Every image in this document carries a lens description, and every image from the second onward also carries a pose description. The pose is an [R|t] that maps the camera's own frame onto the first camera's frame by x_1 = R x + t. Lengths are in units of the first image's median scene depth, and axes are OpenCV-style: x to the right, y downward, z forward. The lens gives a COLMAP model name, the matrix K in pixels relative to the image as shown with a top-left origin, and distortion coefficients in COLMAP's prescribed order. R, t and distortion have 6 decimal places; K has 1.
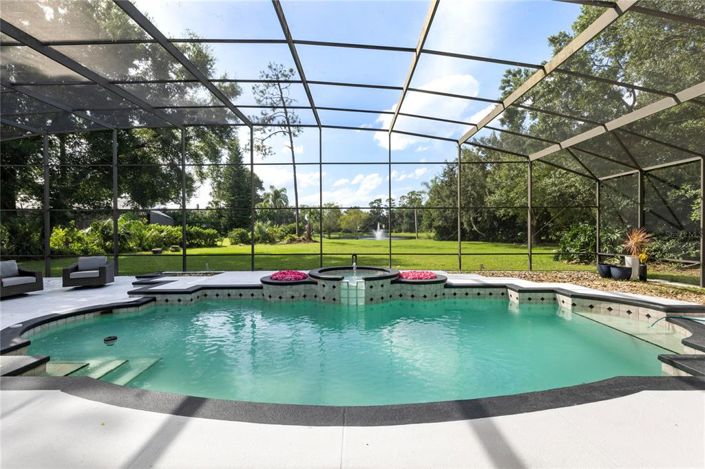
lens RADIAL K [[313.6, 0, 352.5], [0, 313.6, 234.5], [0, 0, 1]] dist [0.001809, 0.000187]
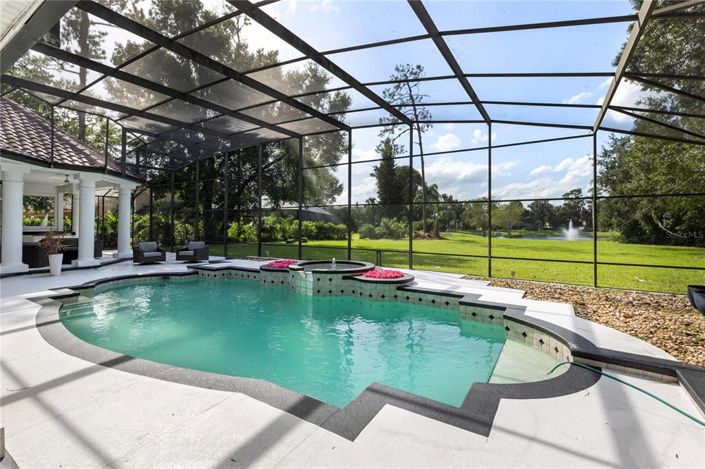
lens RADIAL K [[319.0, 0, 351.4], [0, 319.0, 223.5], [0, 0, 1]] dist [0.000124, 0.000085]
pose [[0.849749, 0.008923, -0.527112, 0.265986], [-0.020872, 0.999642, -0.016726, -0.002435], [0.526774, 0.025214, 0.849631, 0.050548]]
